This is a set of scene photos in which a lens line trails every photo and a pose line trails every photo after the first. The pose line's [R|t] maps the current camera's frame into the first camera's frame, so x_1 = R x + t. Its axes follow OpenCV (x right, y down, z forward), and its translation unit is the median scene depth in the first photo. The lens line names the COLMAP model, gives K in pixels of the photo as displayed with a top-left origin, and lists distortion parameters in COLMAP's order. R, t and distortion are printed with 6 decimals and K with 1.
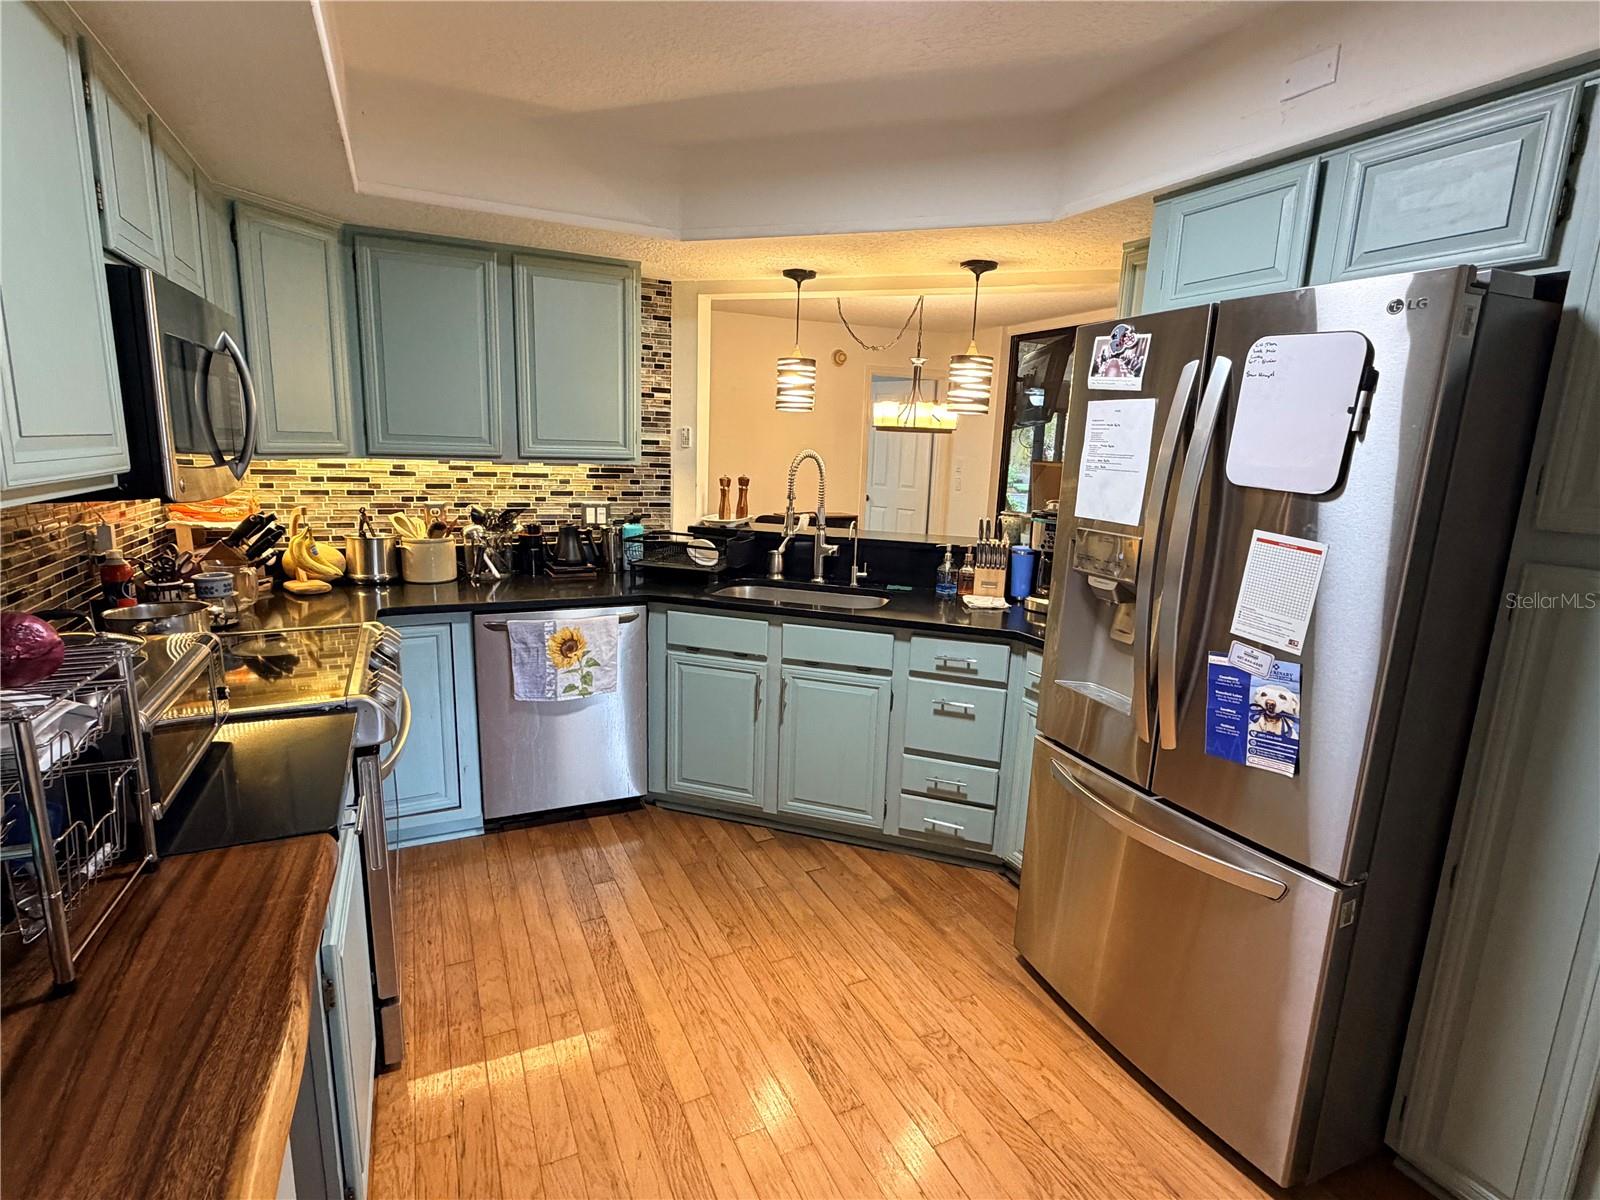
lens RADIAL K [[790.0, 0, 800.0], [0, 790.0, 600.0], [0, 0, 1]] dist [0.002556, -0.000282]
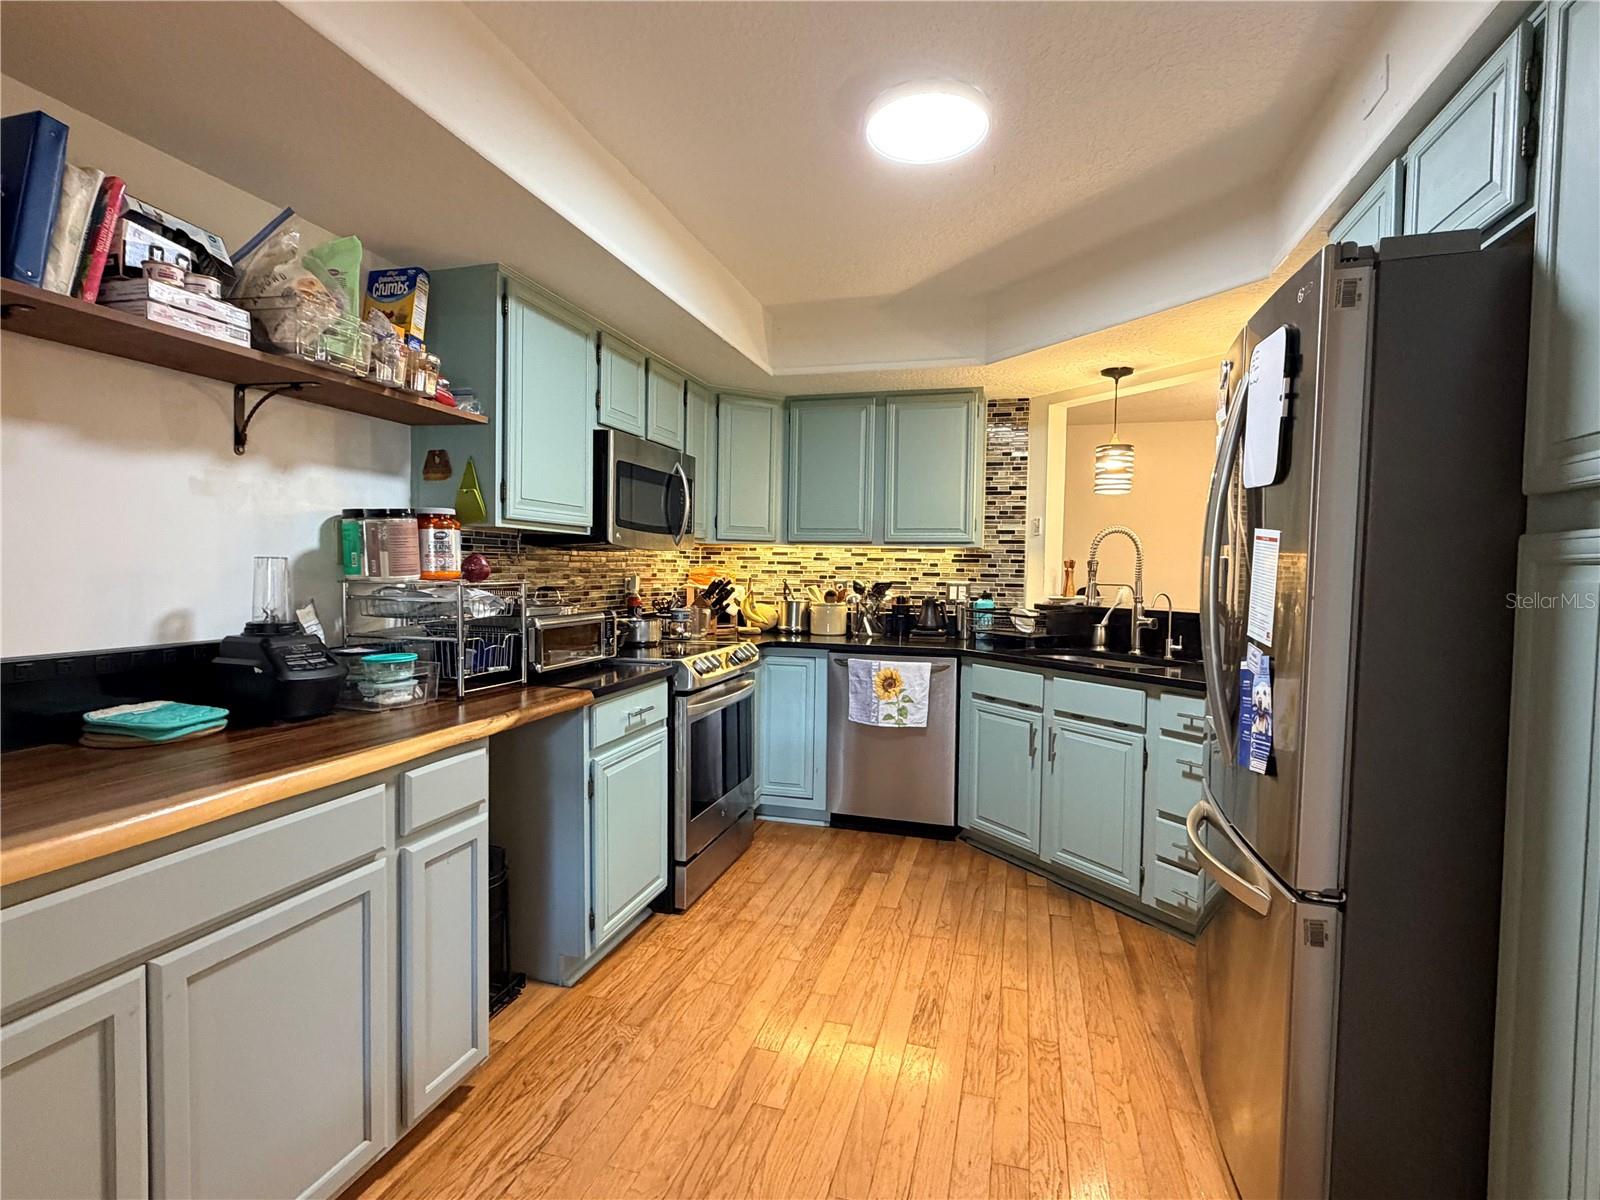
lens RADIAL K [[790.0, 0, 800.0], [0, 790.0, 600.0], [0, 0, 1]] dist [0.002556, -0.000282]
pose [[0.749169, 0.003768, -0.662368, 0.413973], [-0.120178, 0.984160, -0.130329, 0.103206], [0.651385, 0.177240, 0.737756, -0.052453]]
